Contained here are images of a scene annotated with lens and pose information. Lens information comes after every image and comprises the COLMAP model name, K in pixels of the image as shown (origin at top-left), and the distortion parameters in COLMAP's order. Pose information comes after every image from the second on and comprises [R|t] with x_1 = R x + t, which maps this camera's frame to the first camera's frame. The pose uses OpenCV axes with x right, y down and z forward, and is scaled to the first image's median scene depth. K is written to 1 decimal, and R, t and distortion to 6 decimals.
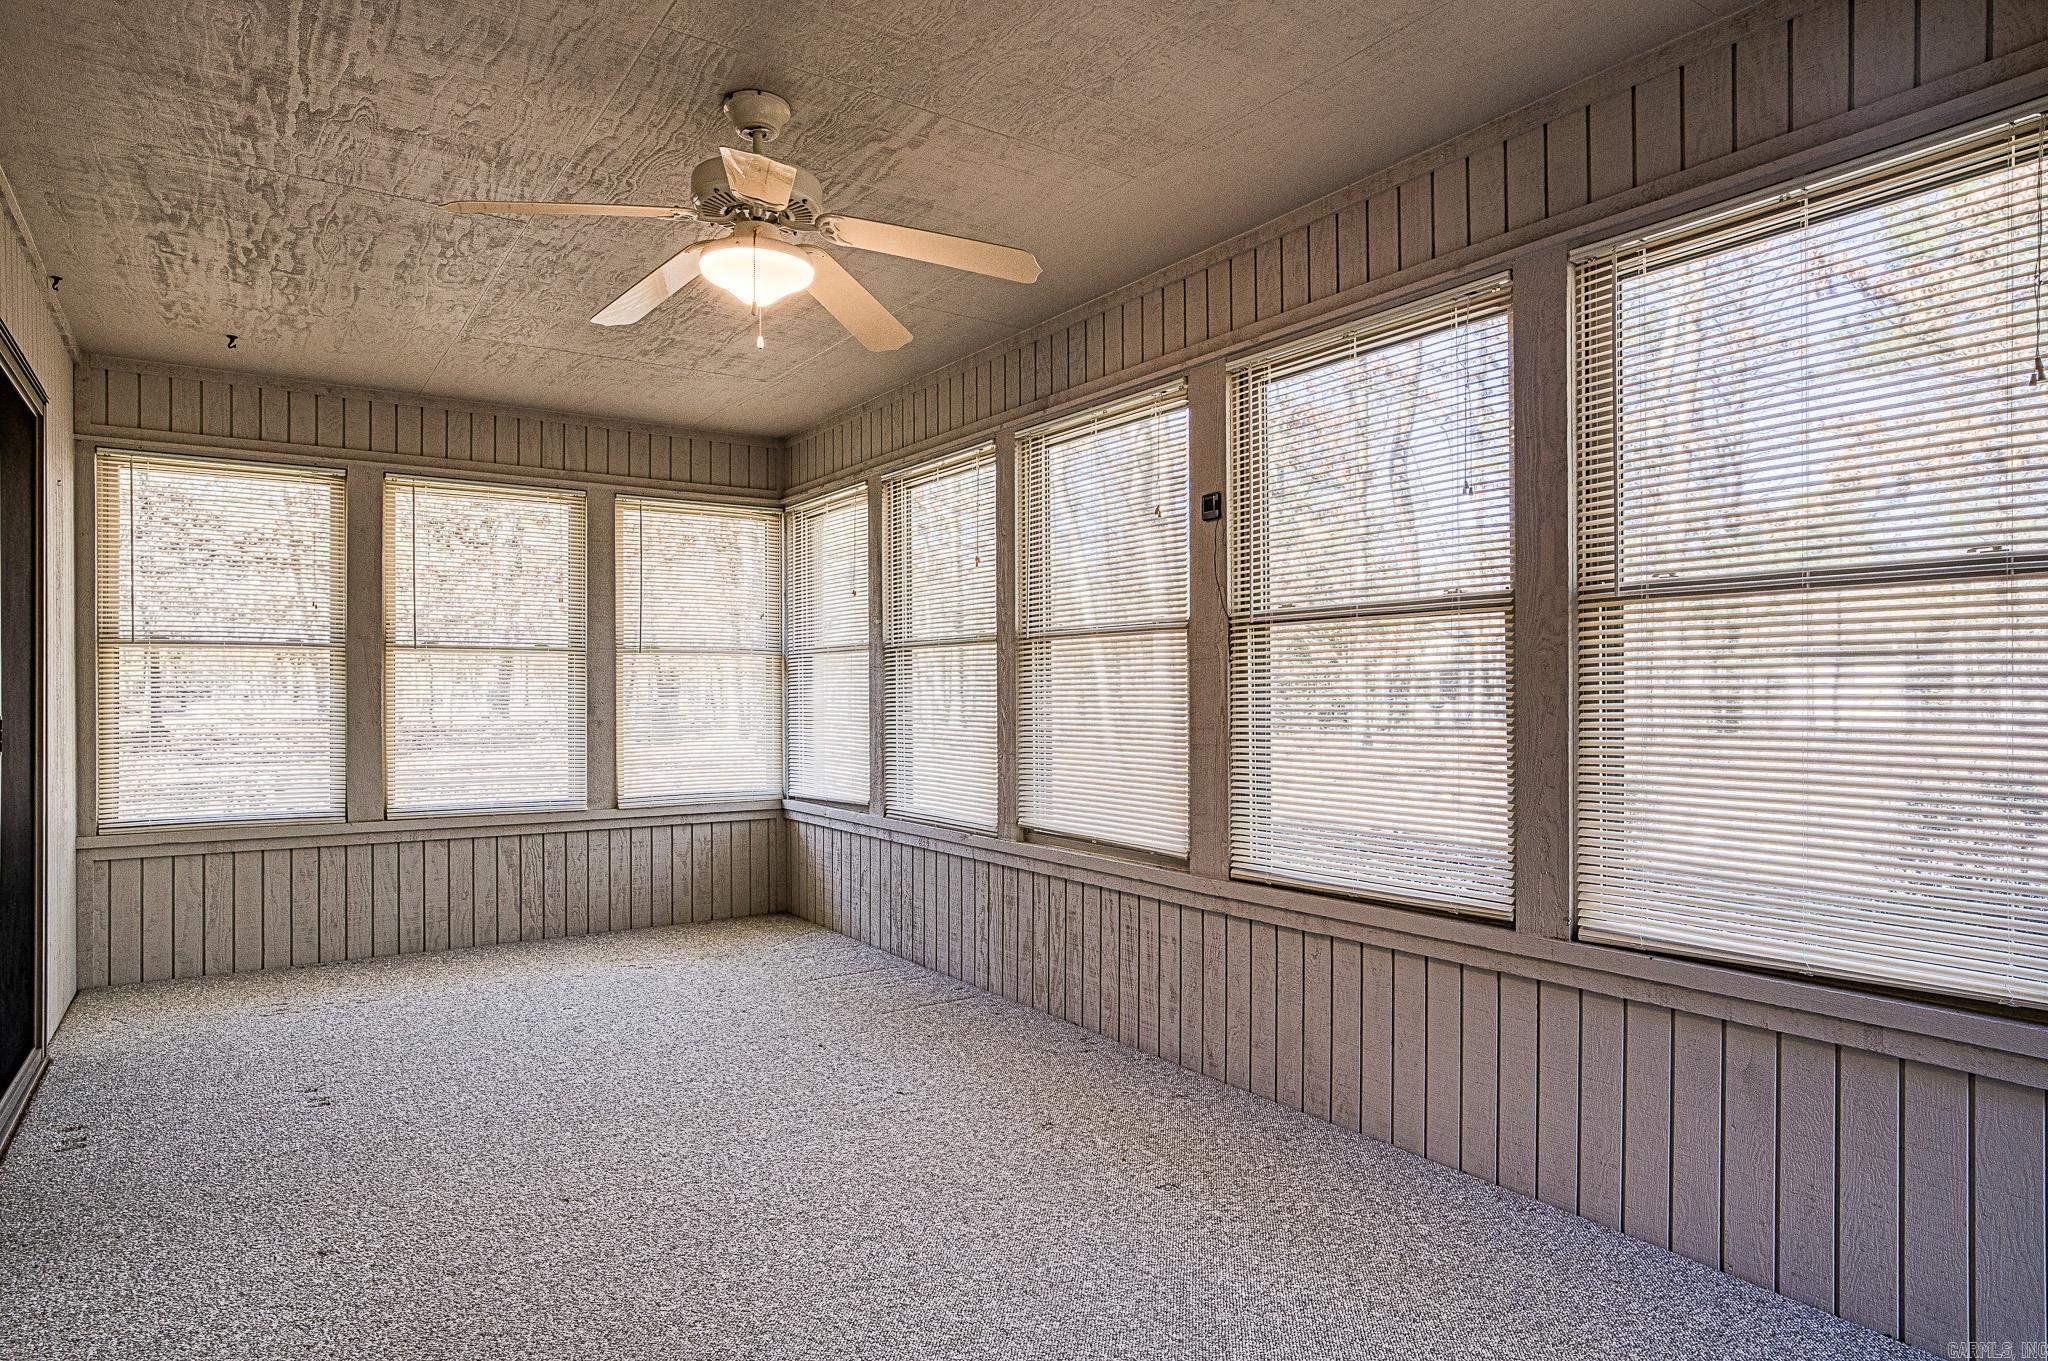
lens RADIAL K [[1211.8, 0, 1038.6], [0, 1211.8, 687.9], [0, 0, 1]] dist [-0.041182, 0.033322]
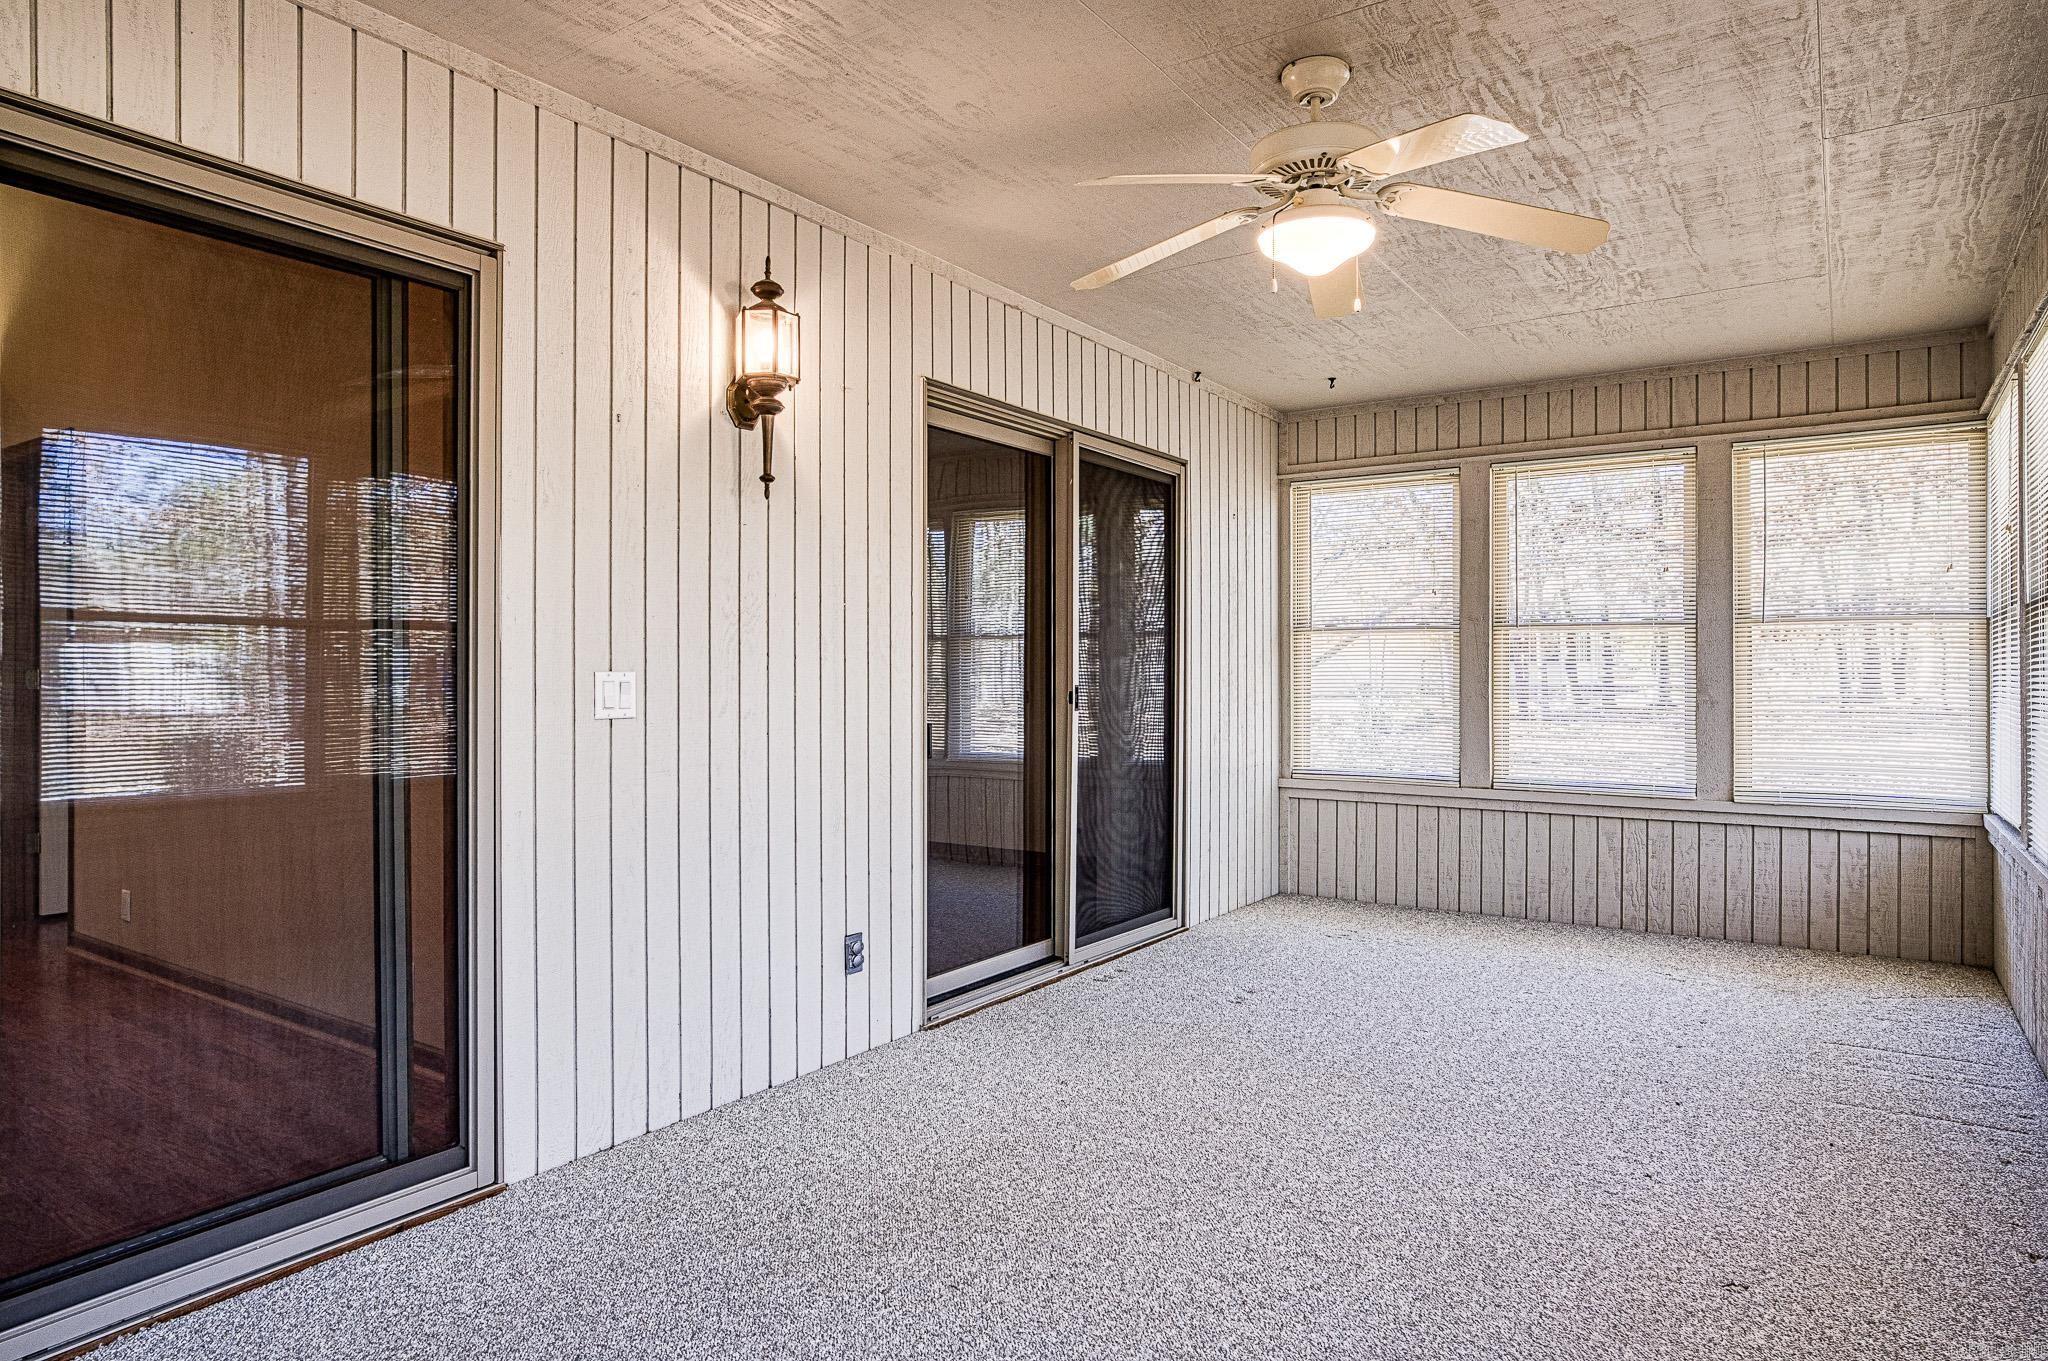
lens RADIAL K [[1229.7, 0, 1031.4], [0, 1229.7, 654.6], [0, 0, 1]] dist [-0.037712, 0.028478]
pose [[0.346805, -0.011679, -0.937865, 0.341986], [0.003475, 0.999932, -0.011167, 0.001816], [0.937931, 0.000613, 0.346822, 0.239863]]
